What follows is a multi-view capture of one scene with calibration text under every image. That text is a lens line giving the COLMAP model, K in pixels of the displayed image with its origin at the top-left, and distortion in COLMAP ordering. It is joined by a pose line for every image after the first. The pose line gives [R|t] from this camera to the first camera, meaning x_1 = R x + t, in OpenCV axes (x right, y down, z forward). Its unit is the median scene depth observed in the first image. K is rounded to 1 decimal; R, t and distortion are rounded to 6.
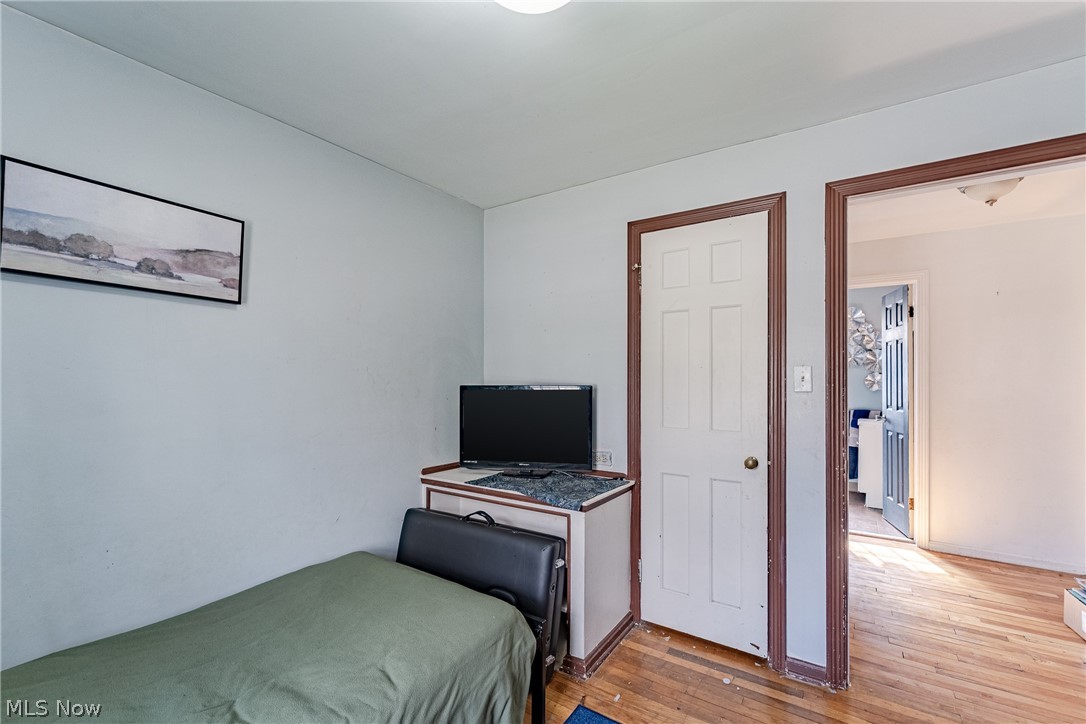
lens RADIAL K [[464.6, 0, 543.0], [0, 464.6, 376.9], [0, 0, 1]] dist [0.000482, 0.000077]
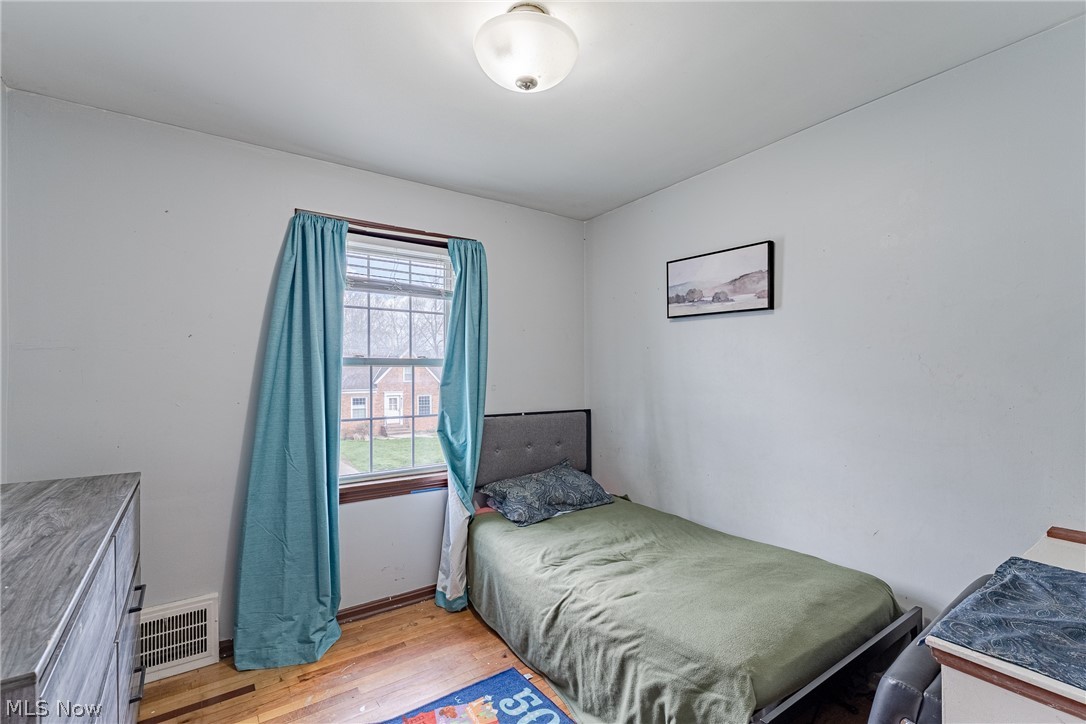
lens RADIAL K [[491.0, 0, 543.2], [0, 491.0, 368.0], [0, 0, 1]] dist [-0.000371, -0.000017]
pose [[-0.361308, -0.003786, -0.932439, 0.847212], [0.008742, 0.999934, -0.007447, 0.001476], [0.932406, -0.010842, -0.361251, 1.016706]]
